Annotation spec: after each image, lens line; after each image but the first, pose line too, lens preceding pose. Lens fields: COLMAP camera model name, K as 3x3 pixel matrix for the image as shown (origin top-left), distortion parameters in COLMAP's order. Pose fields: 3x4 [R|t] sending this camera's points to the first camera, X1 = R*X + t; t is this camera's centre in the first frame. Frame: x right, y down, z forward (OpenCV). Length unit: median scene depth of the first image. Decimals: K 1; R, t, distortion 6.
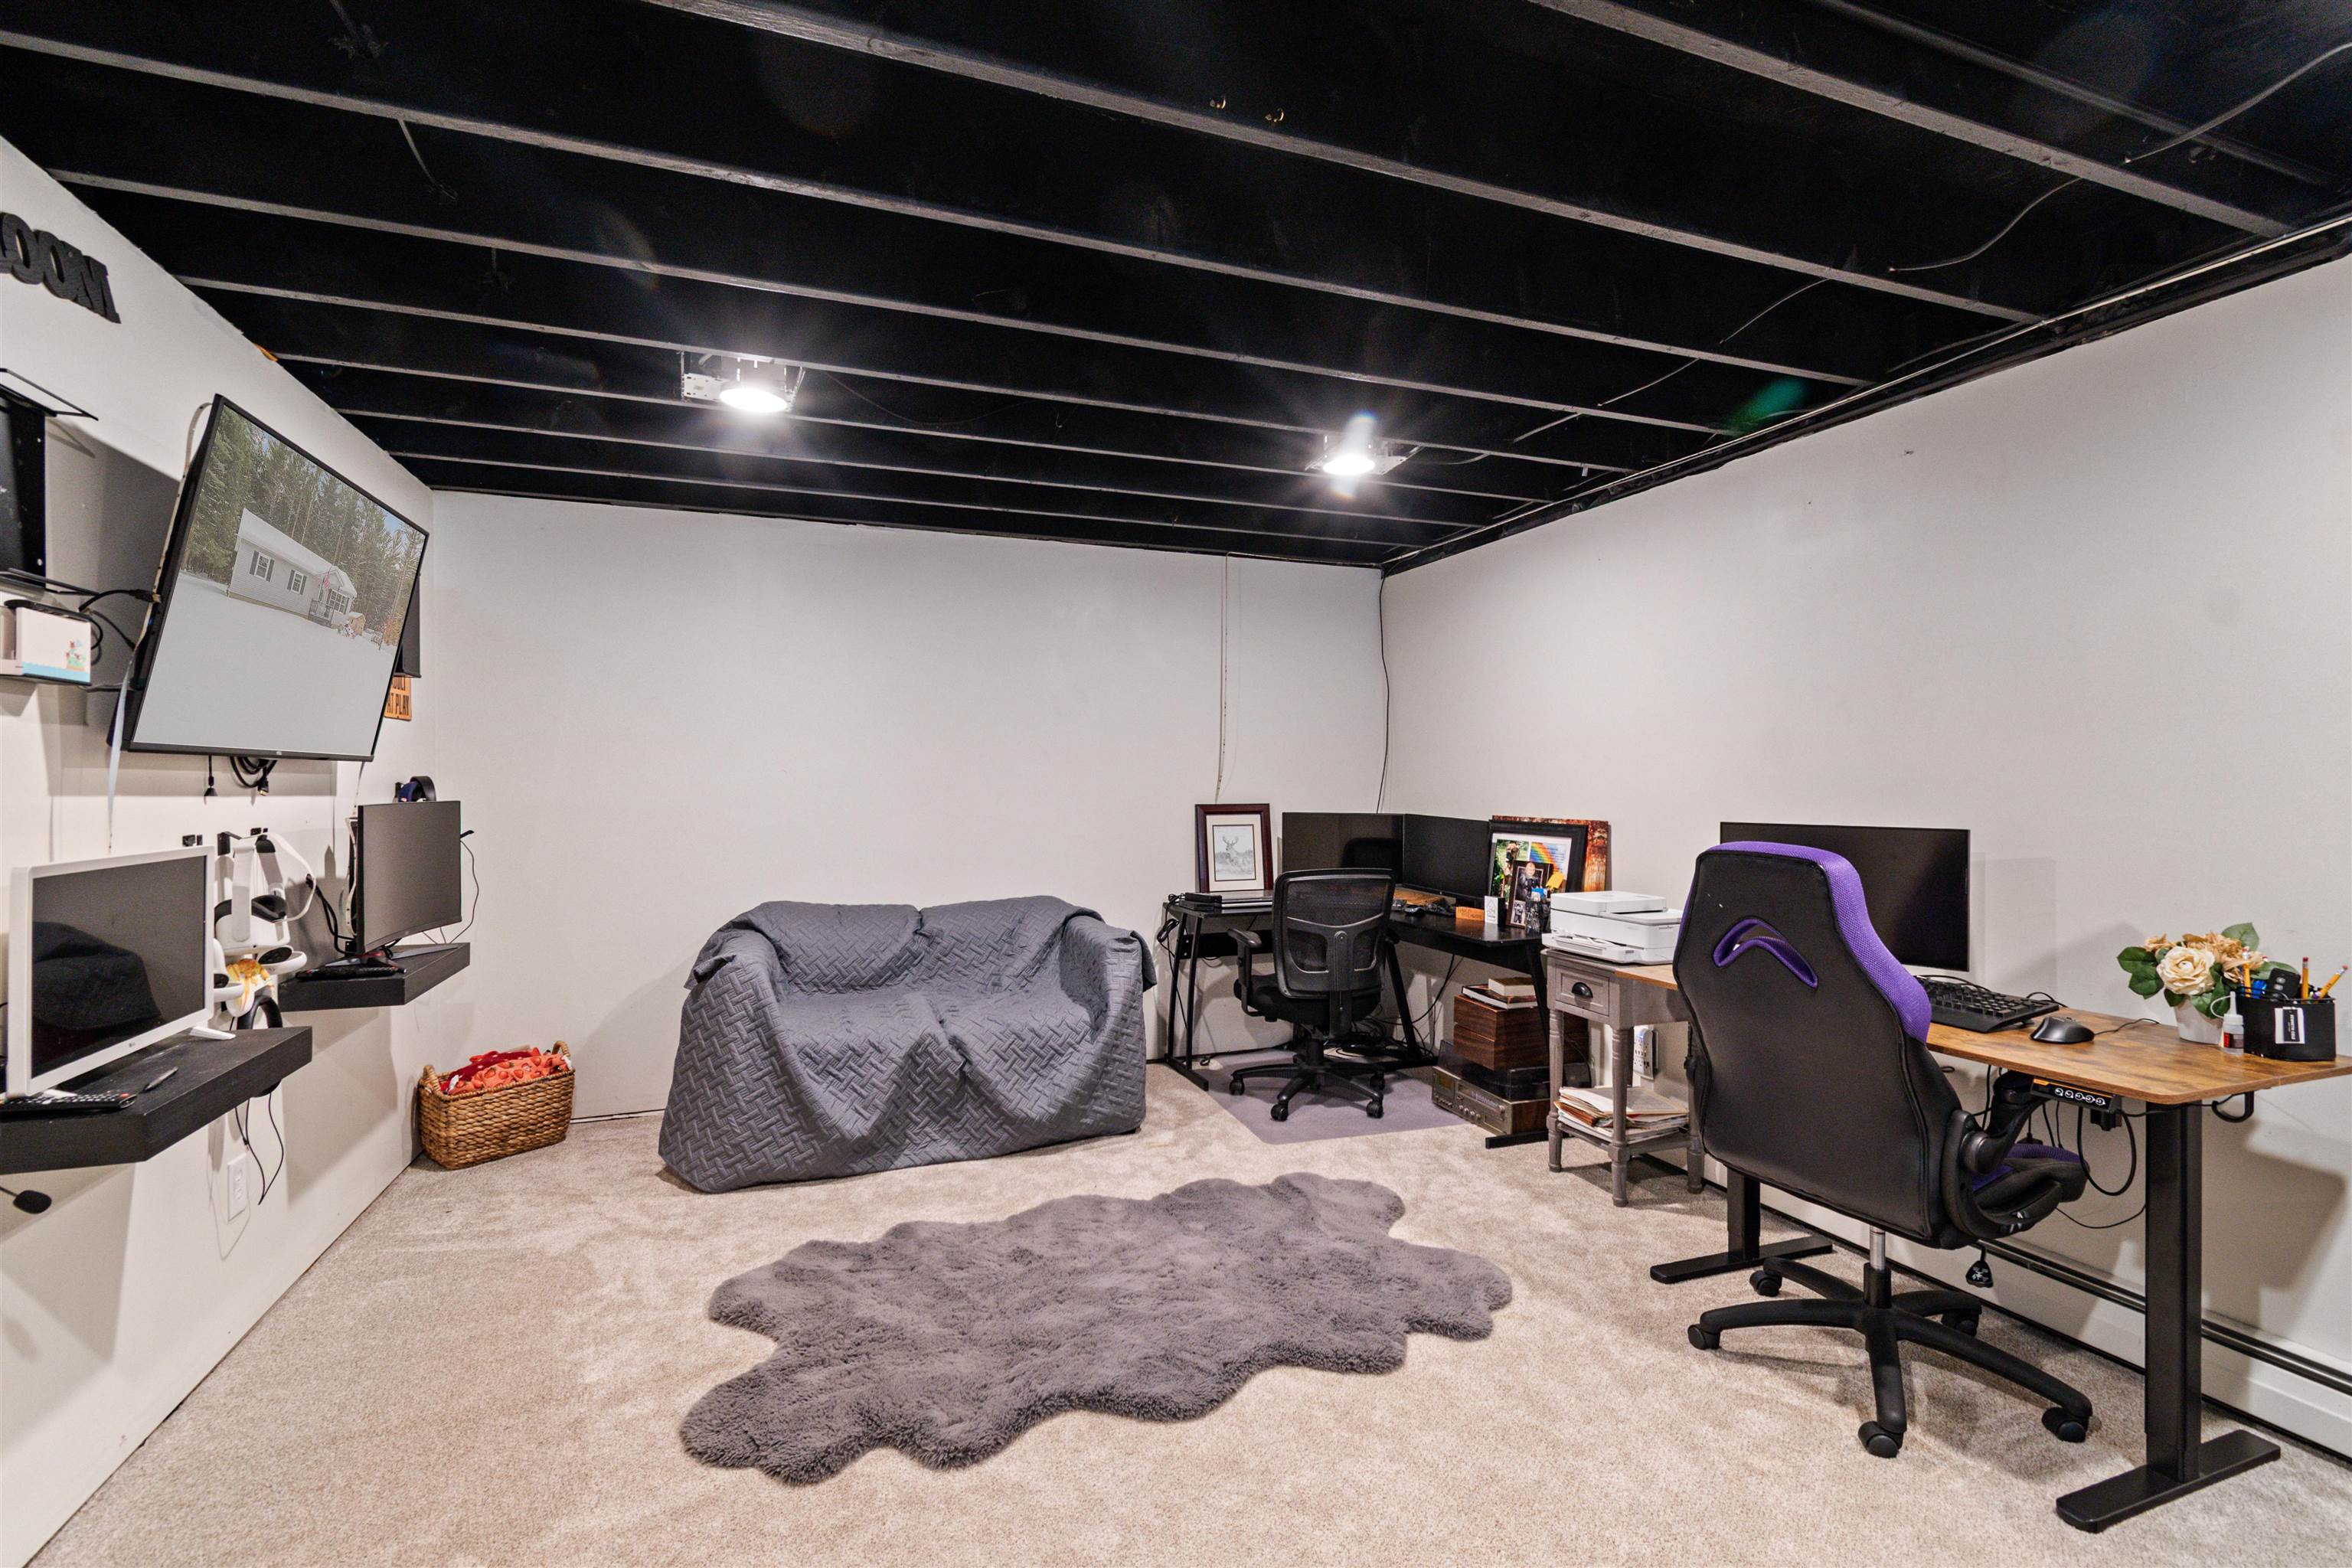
lens RADIAL K [[1064.1, 0, 1228.6], [0, 1064.1, 791.8], [0, 0, 1]] dist [0.002298, -0.000780]
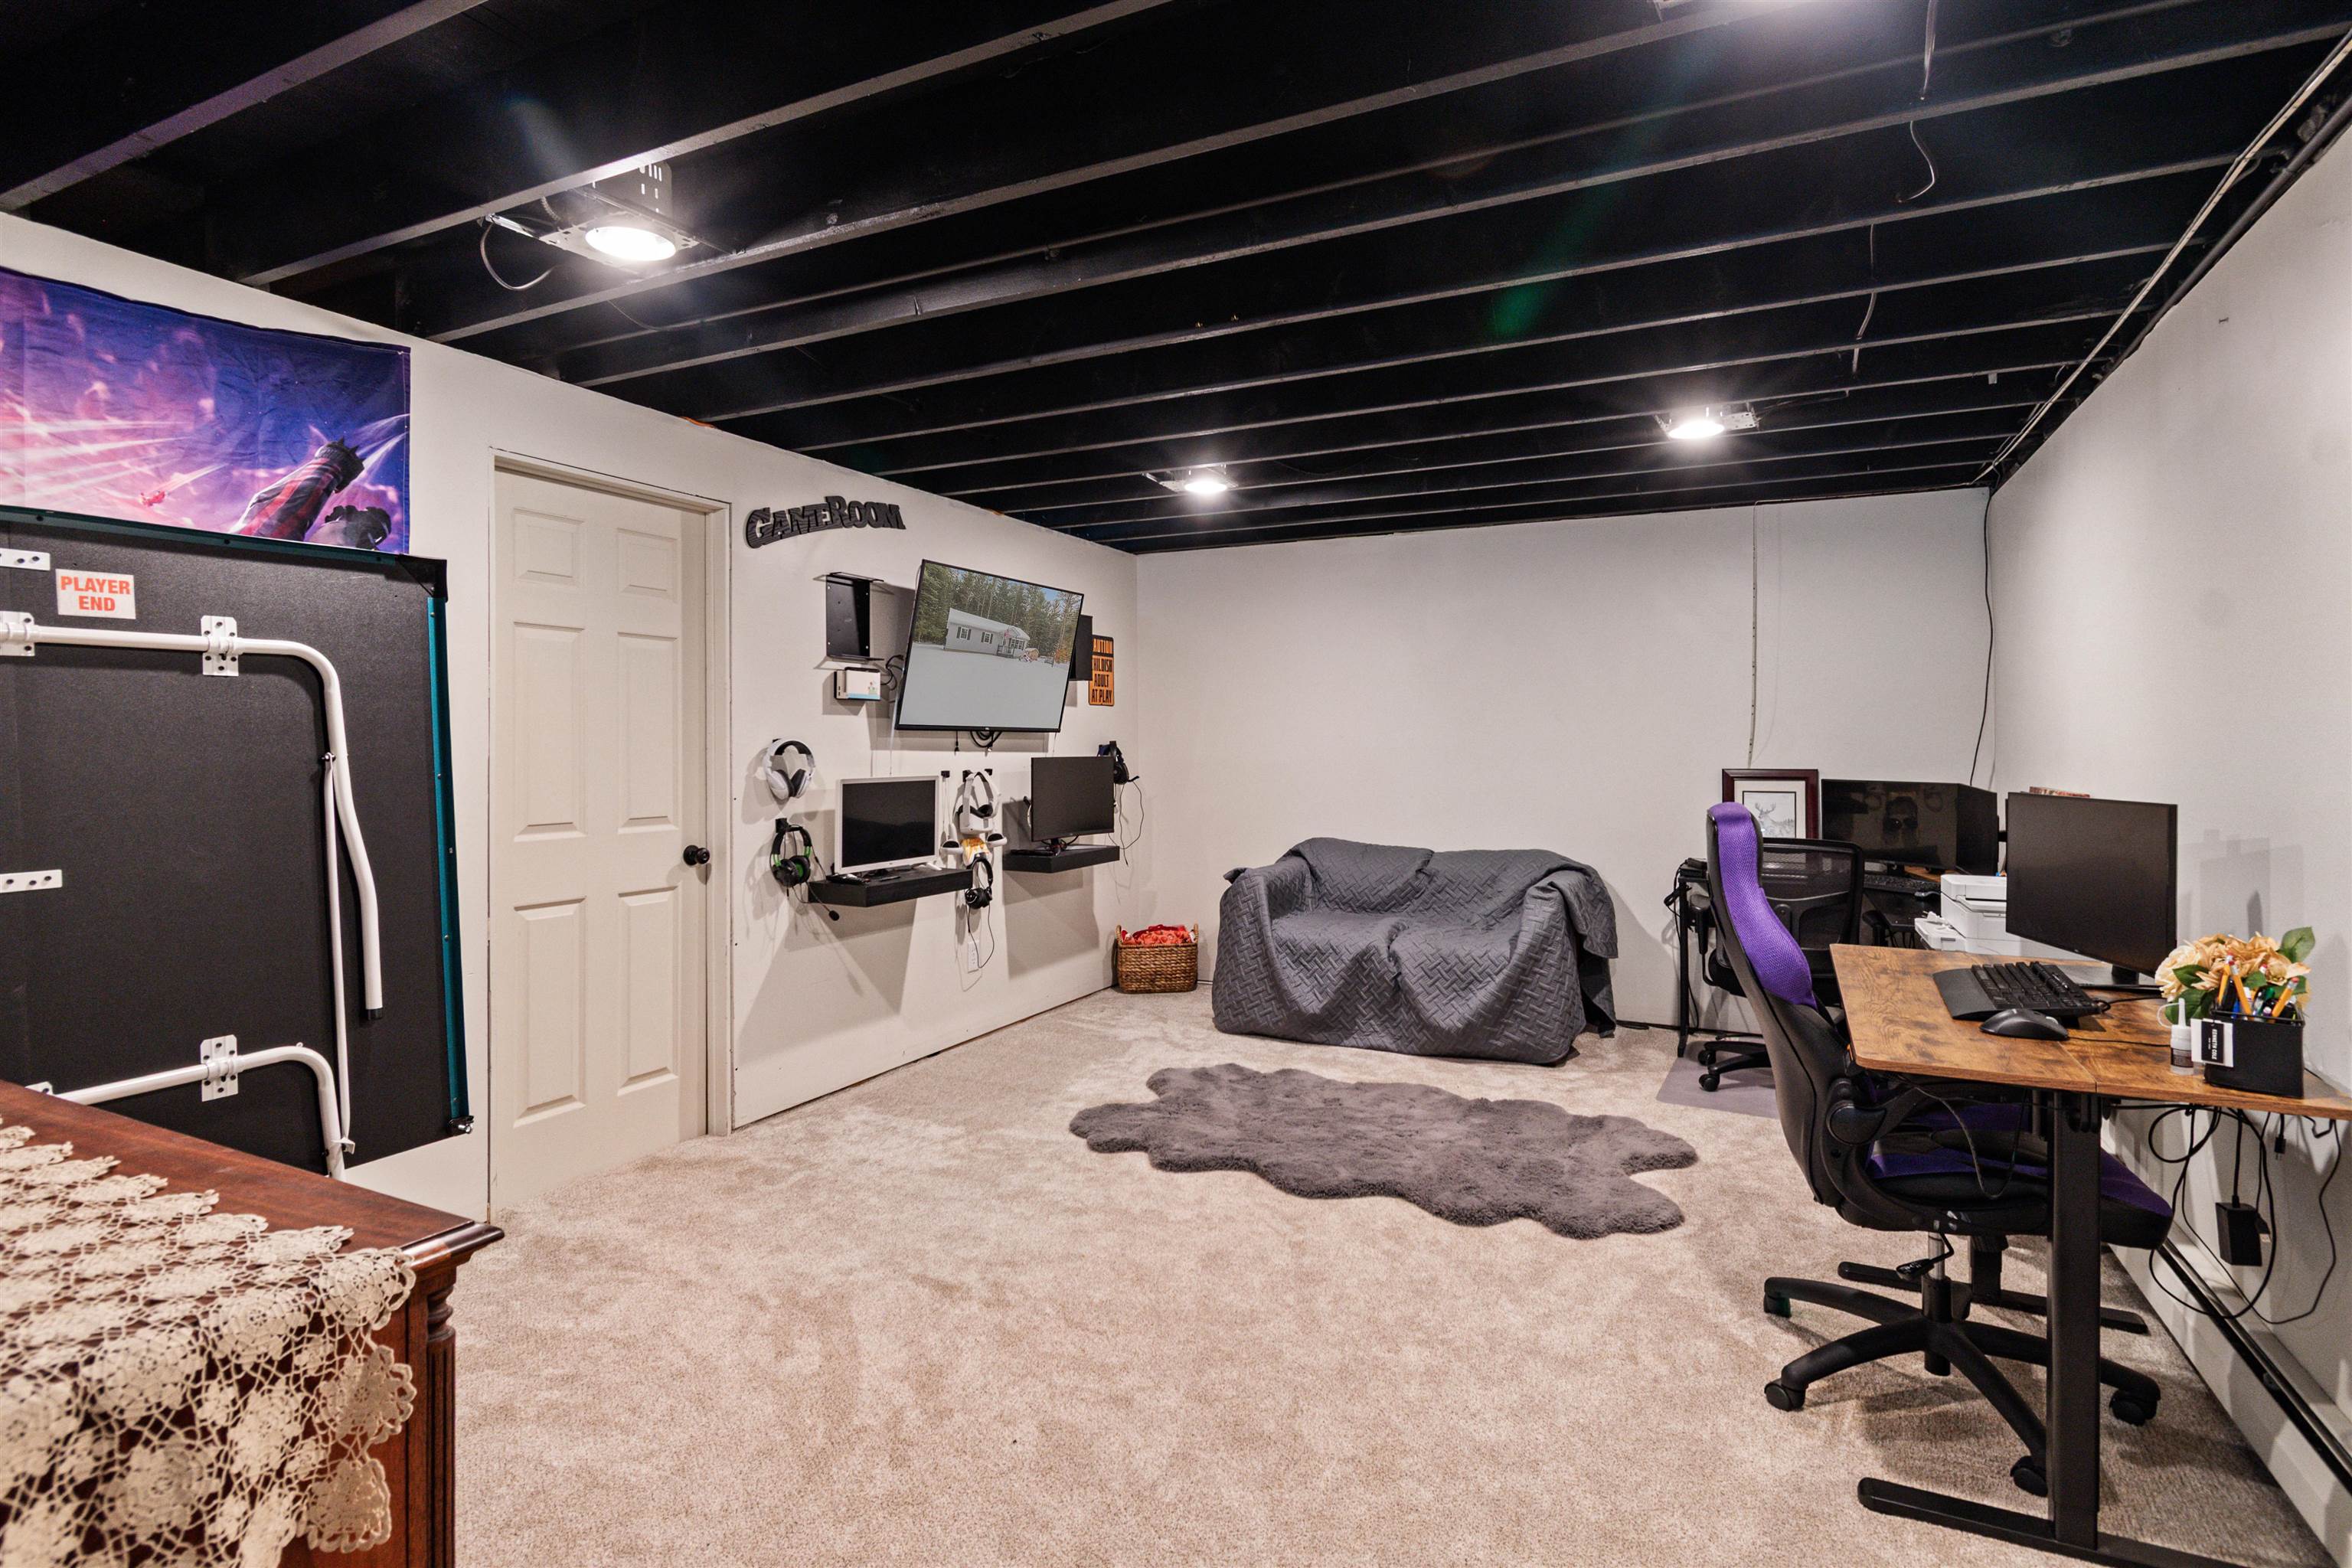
lens RADIAL K [[1166.1, 0, 1187.1], [0, 1166.1, 752.8], [0, 0, 1]] dist [0.002509, -0.002954]
pose [[0.683087, 0.006523, -0.730308, 0.657944], [-0.008525, 0.999963, 0.000957, 0.001211], [0.730287, 0.005573, 0.683117, -0.113767]]
